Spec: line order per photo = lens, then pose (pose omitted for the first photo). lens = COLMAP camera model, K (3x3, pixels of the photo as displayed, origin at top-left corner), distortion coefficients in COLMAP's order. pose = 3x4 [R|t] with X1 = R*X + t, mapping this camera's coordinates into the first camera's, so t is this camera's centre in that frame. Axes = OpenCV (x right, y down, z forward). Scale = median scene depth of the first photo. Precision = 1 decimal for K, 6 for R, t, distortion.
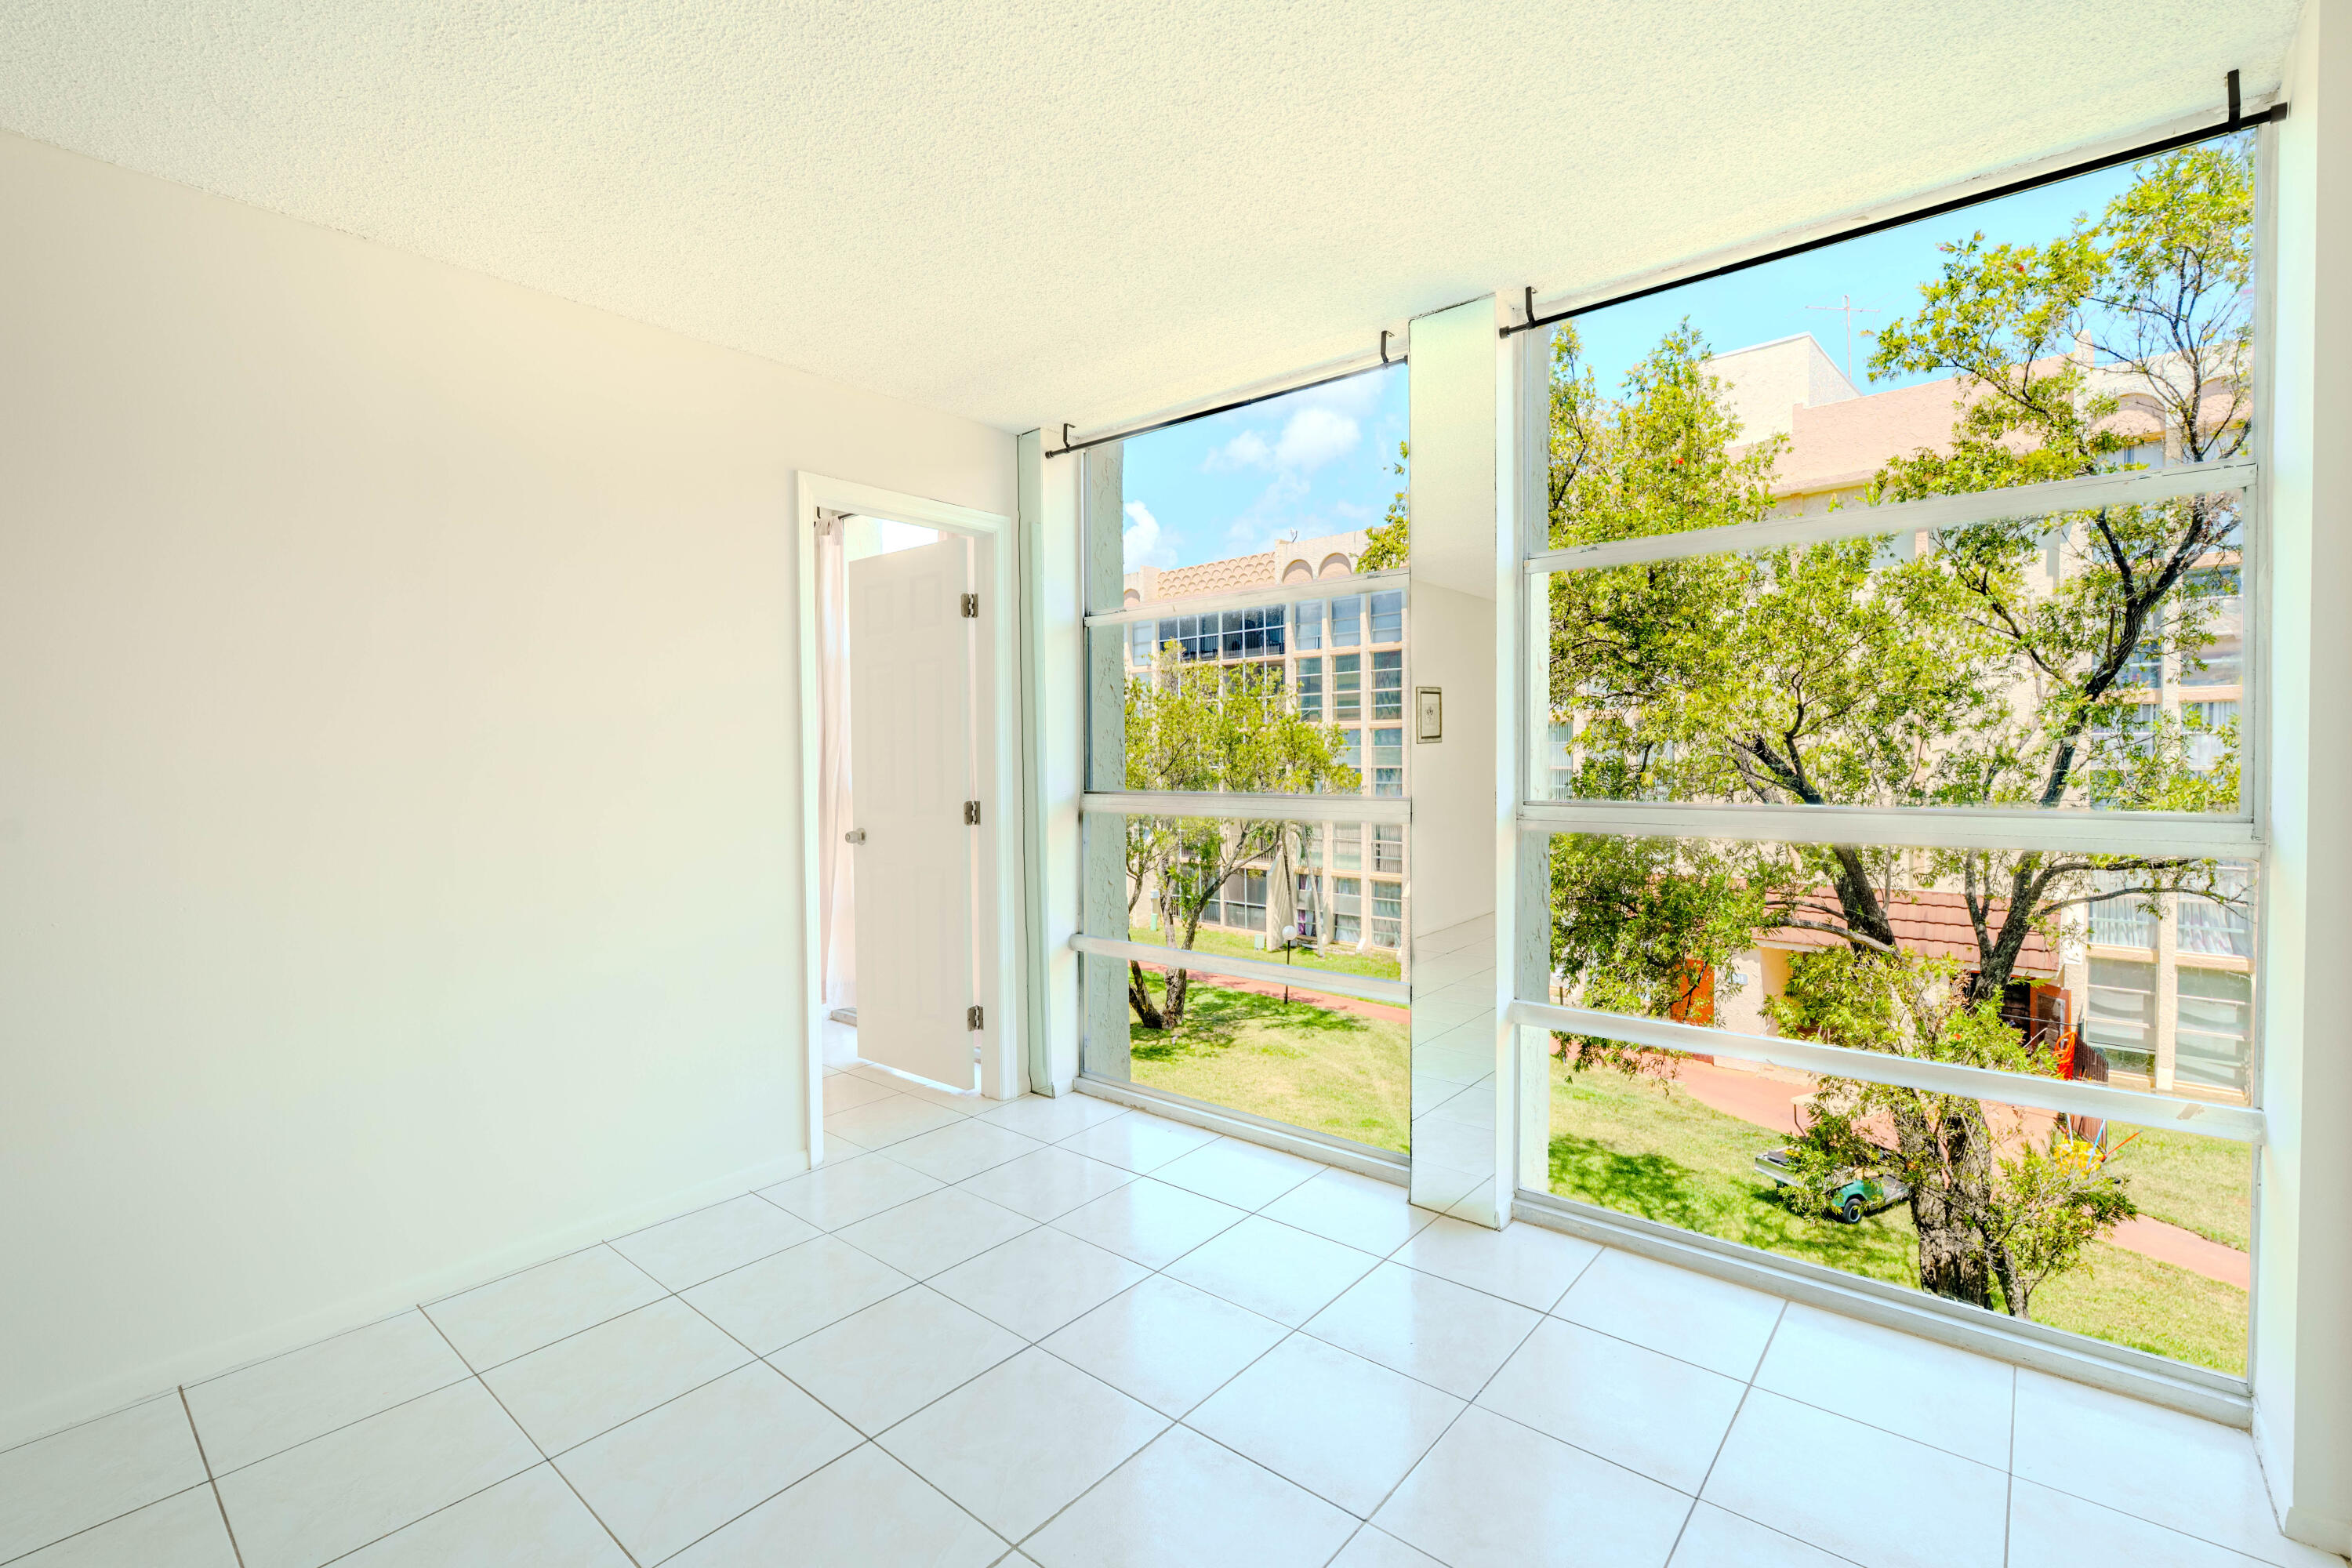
lens RADIAL K [[1049.2, 0, 1187.5], [0, 1049.2, 782.3], [0, 0, 1]] dist [-0.014070, 0.000571]
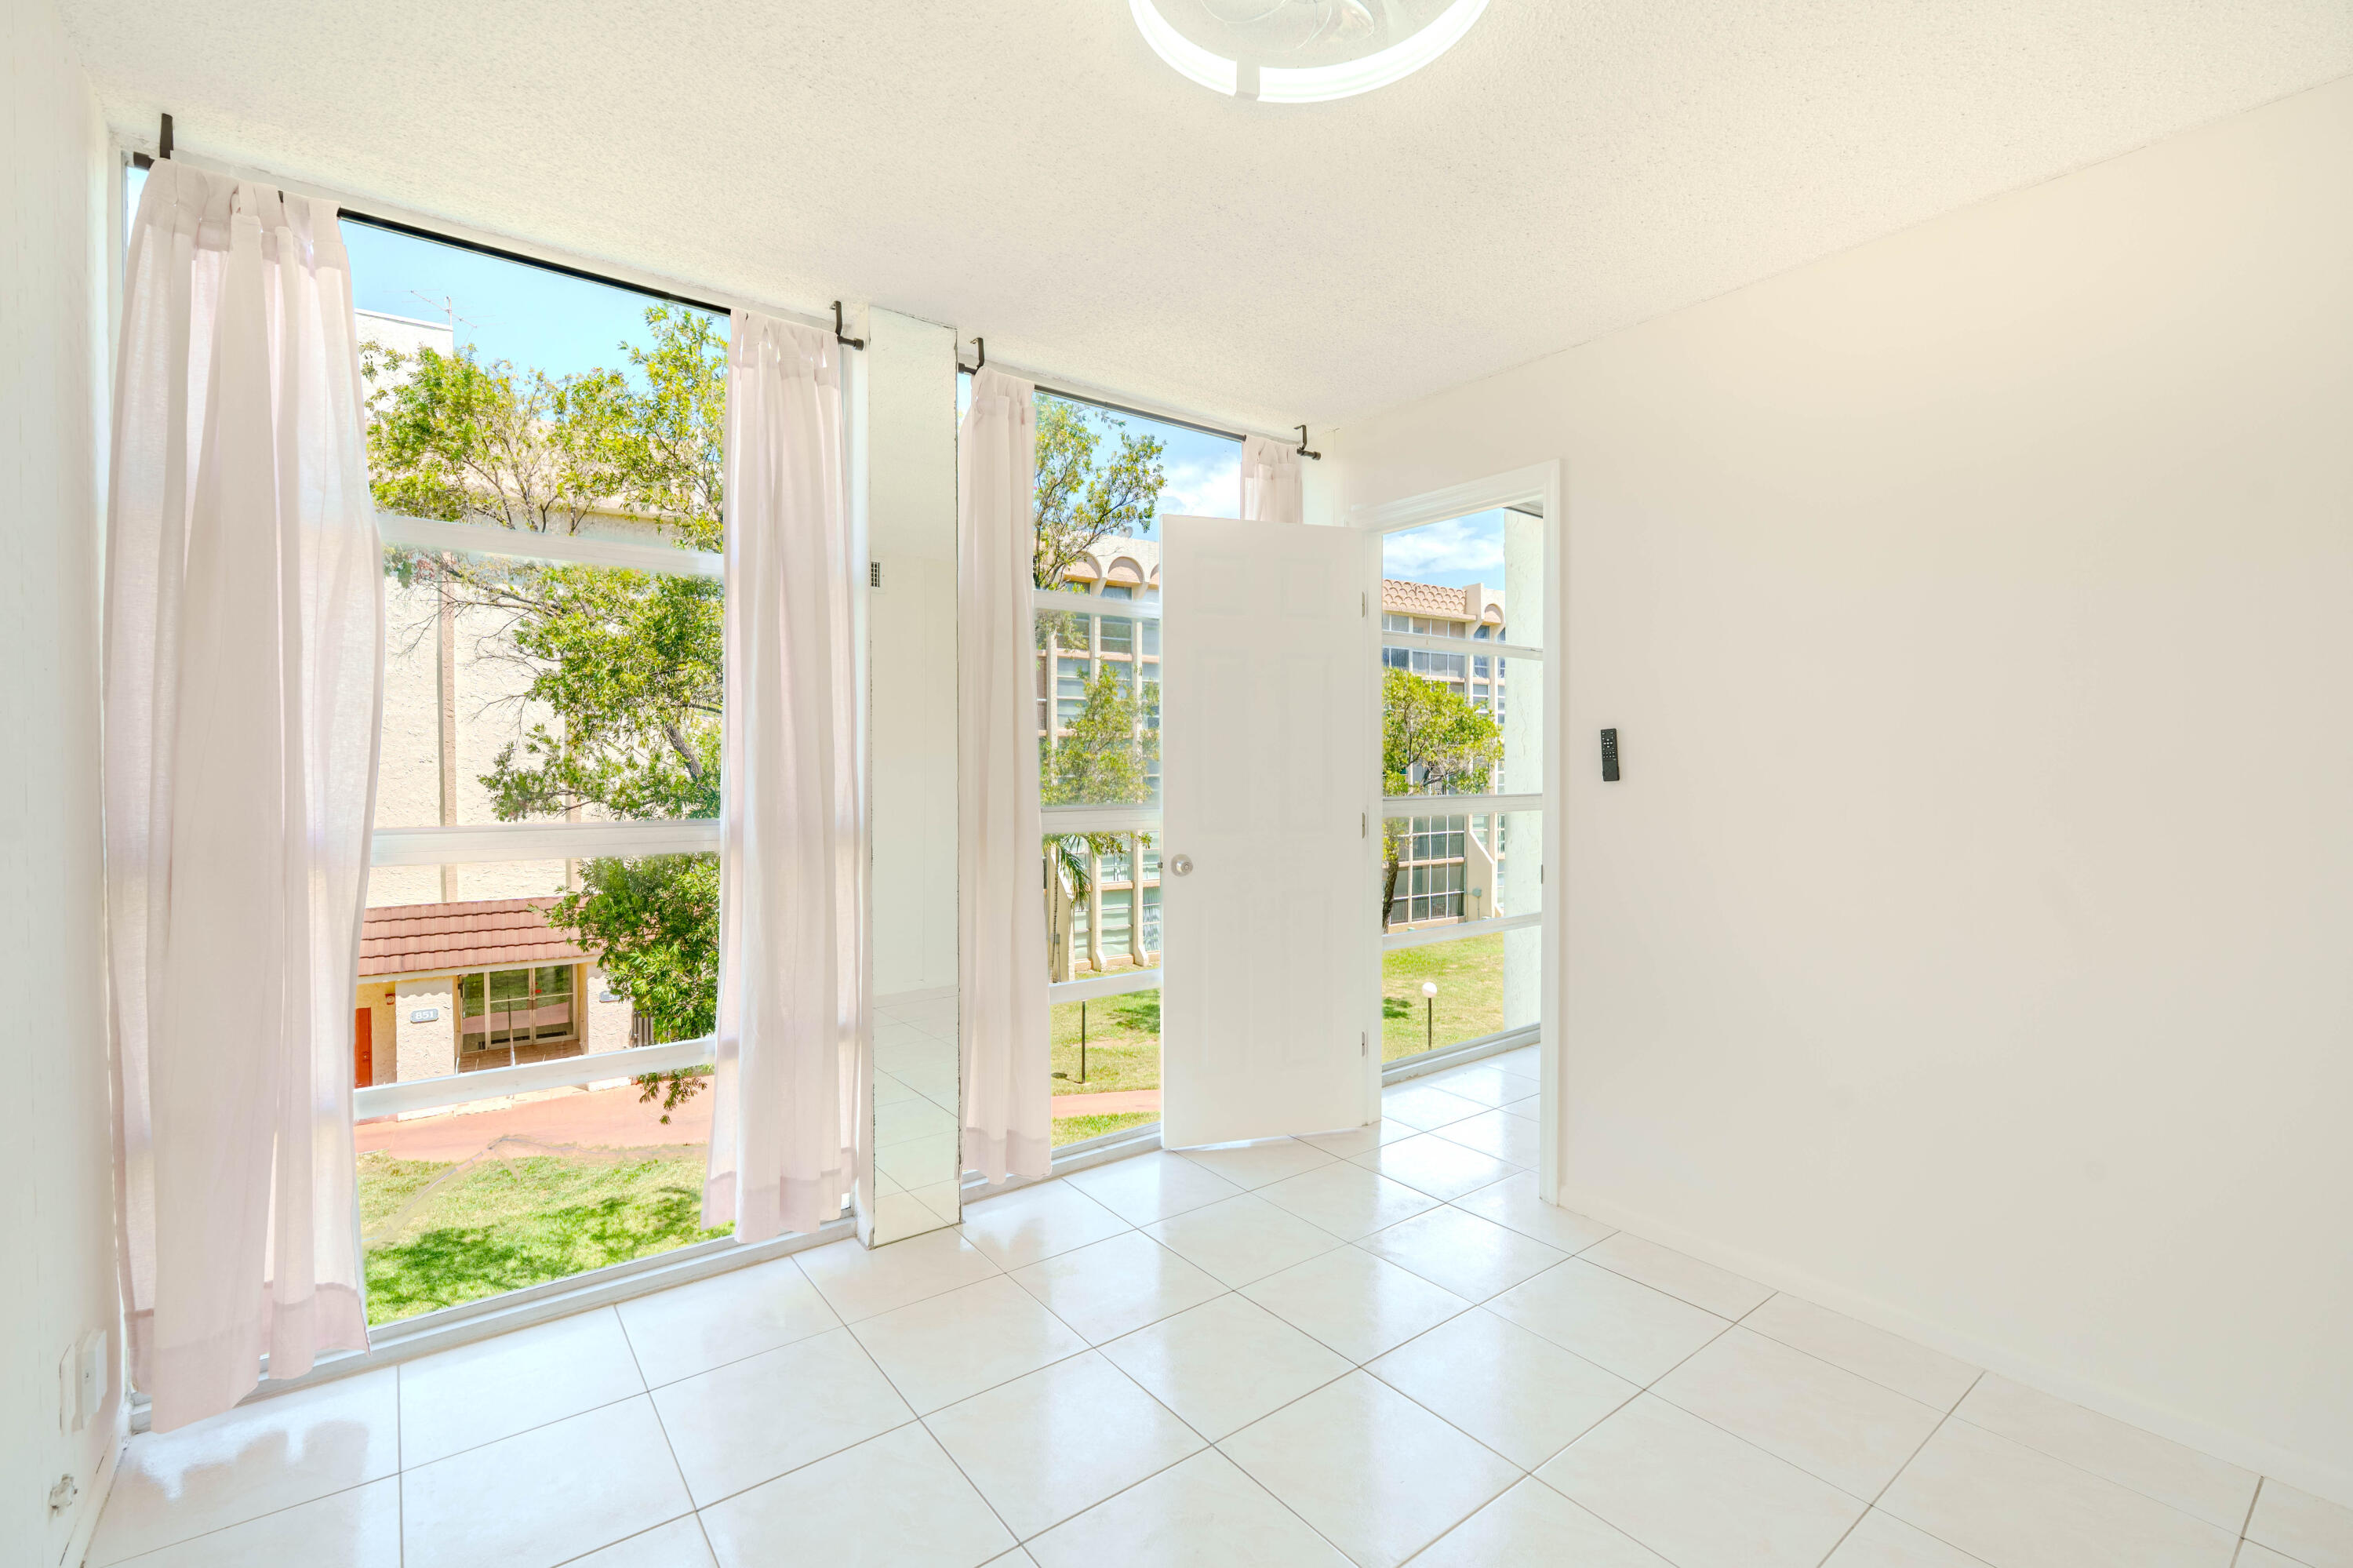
lens RADIAL K [[1019.0, 0, 1173.4], [0, 1019.0, 762.6], [0, 0, 1]] dist [0.002639, 0.000425]
pose [[0.226096, 0.006069, 0.974086, -0.247650], [0.026374, 0.999576, -0.012350, -0.003028], [-0.973748, 0.028483, 0.225840, 0.214262]]
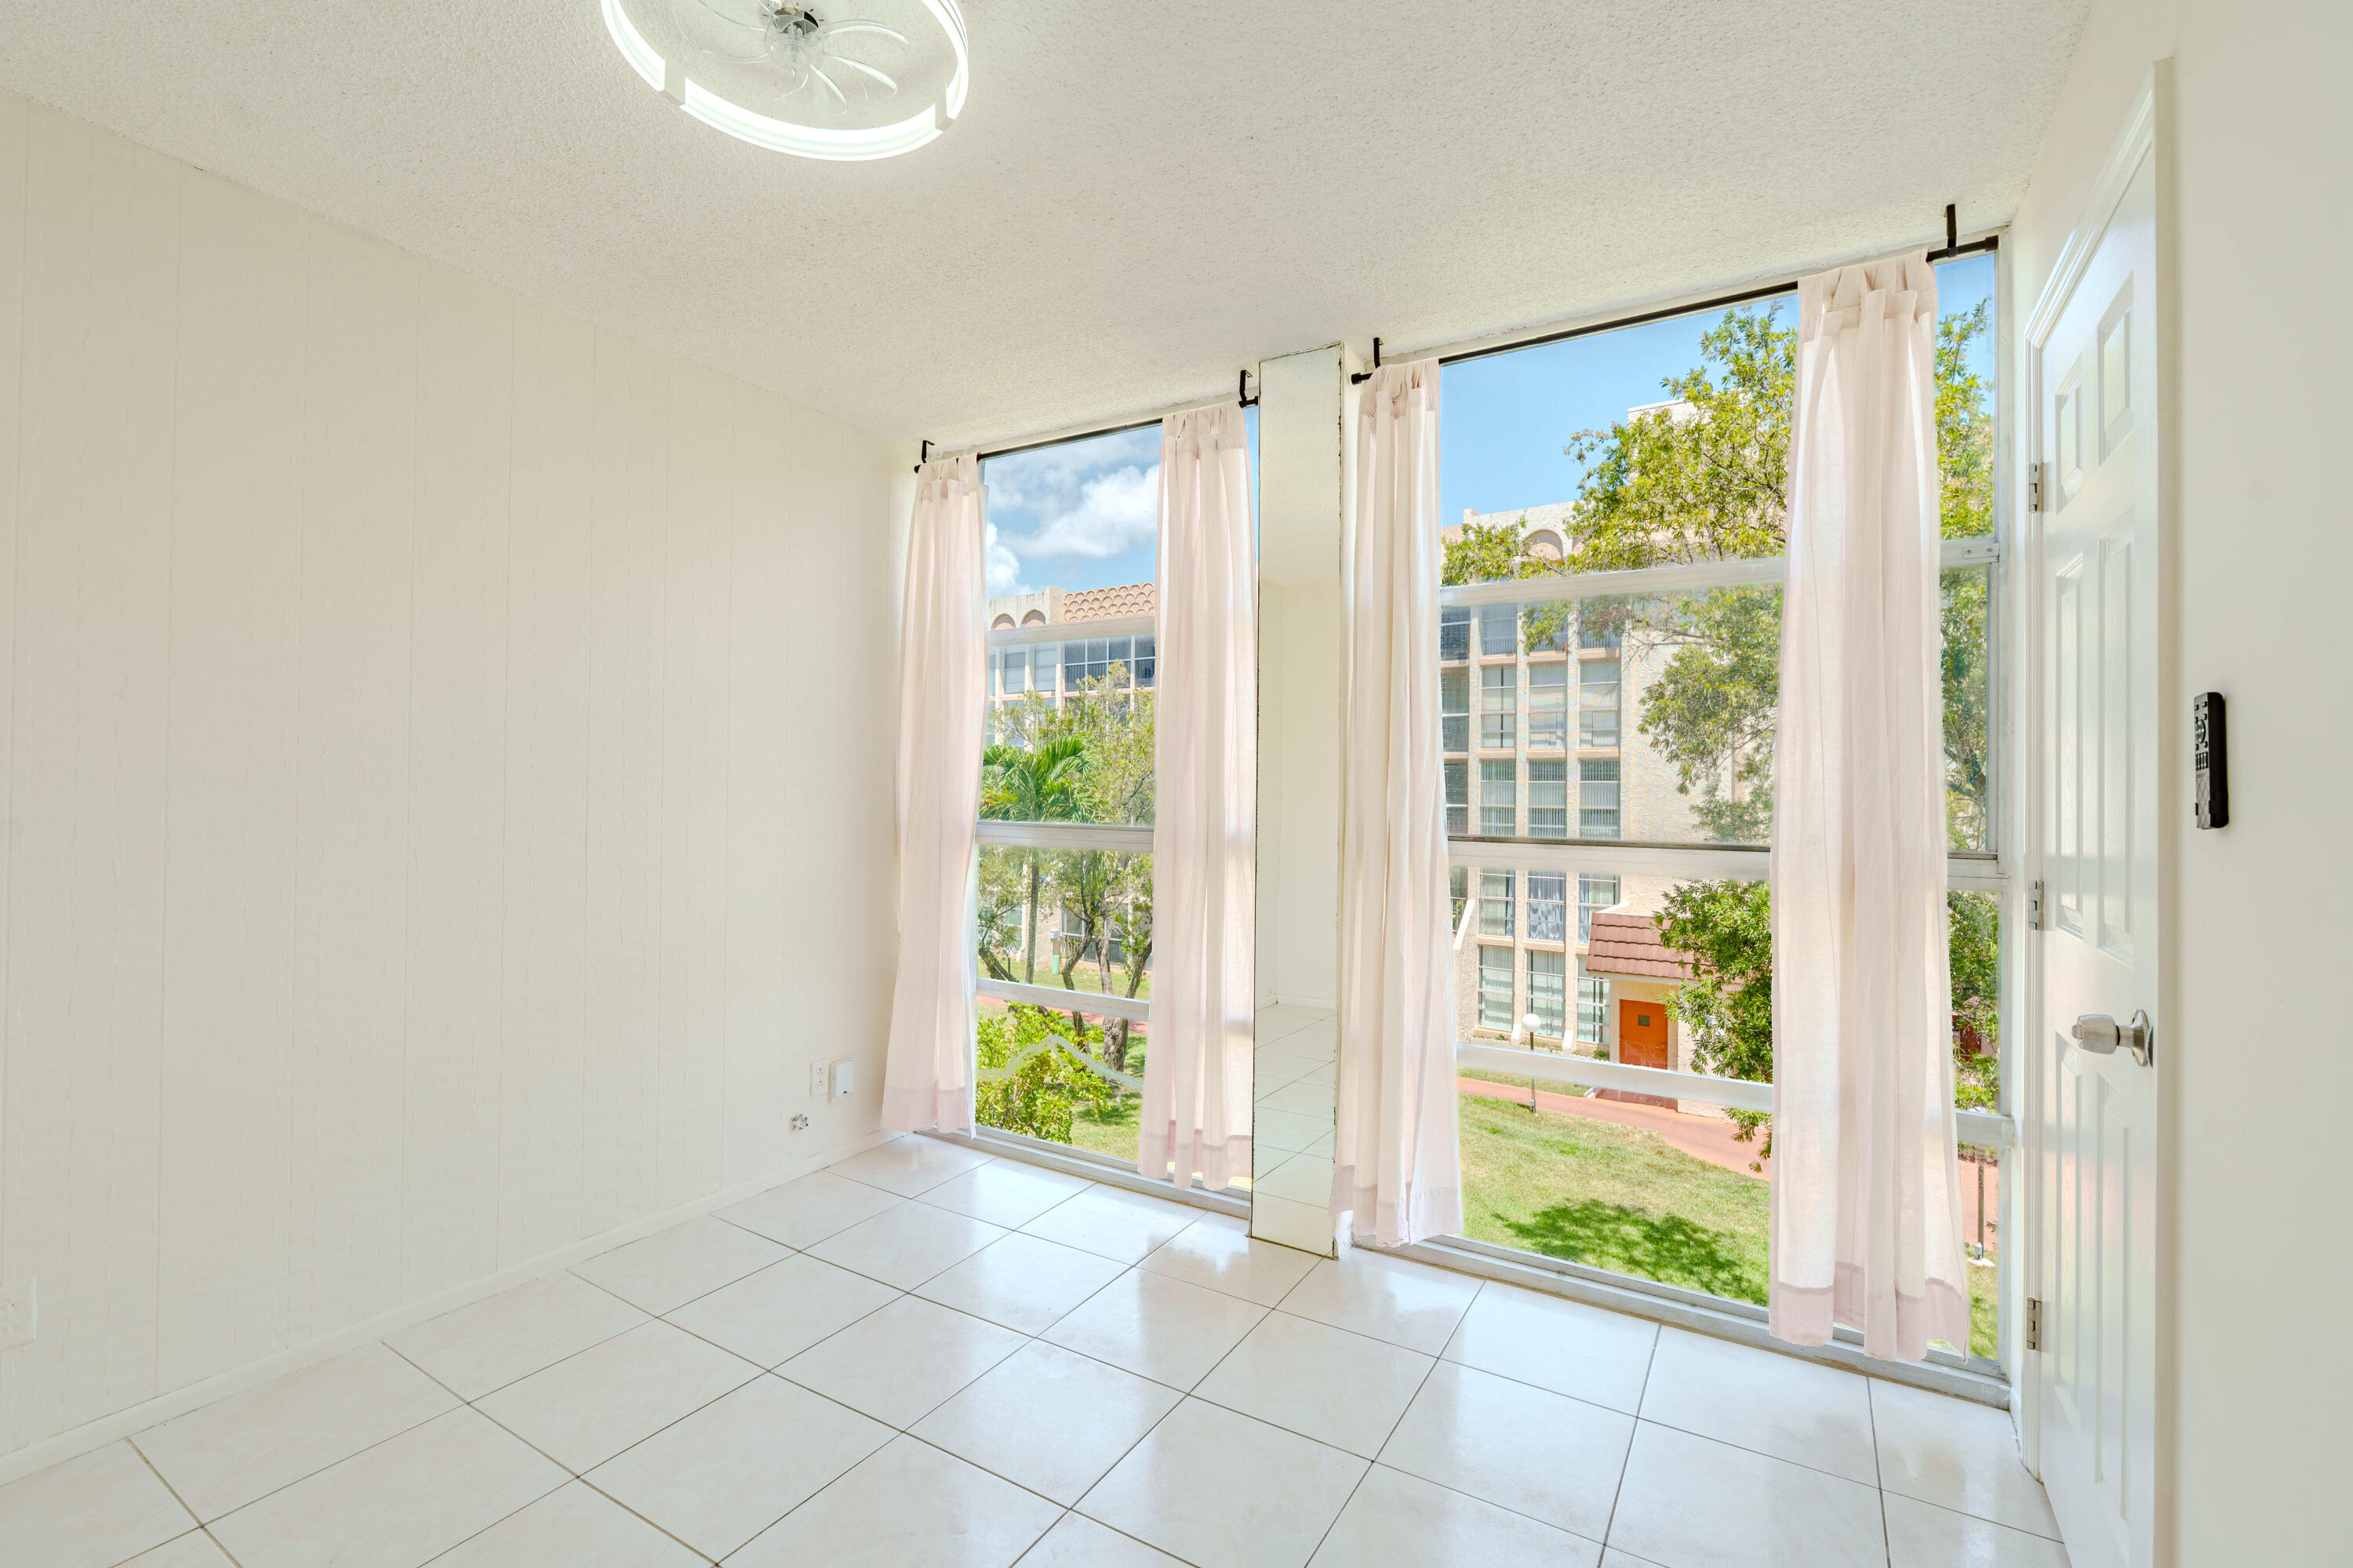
lens RADIAL K [[1044.1, 0, 1187.7], [0, 1044.1, 781.9], [0, 0, 1]] dist [0.000901, -0.000060]
pose [[0.988049, 0.015184, 0.153393, -0.147241], [-0.010337, 0.999423, -0.032350, -0.001092], [-0.153796, 0.030378, 0.987636, 0.129111]]
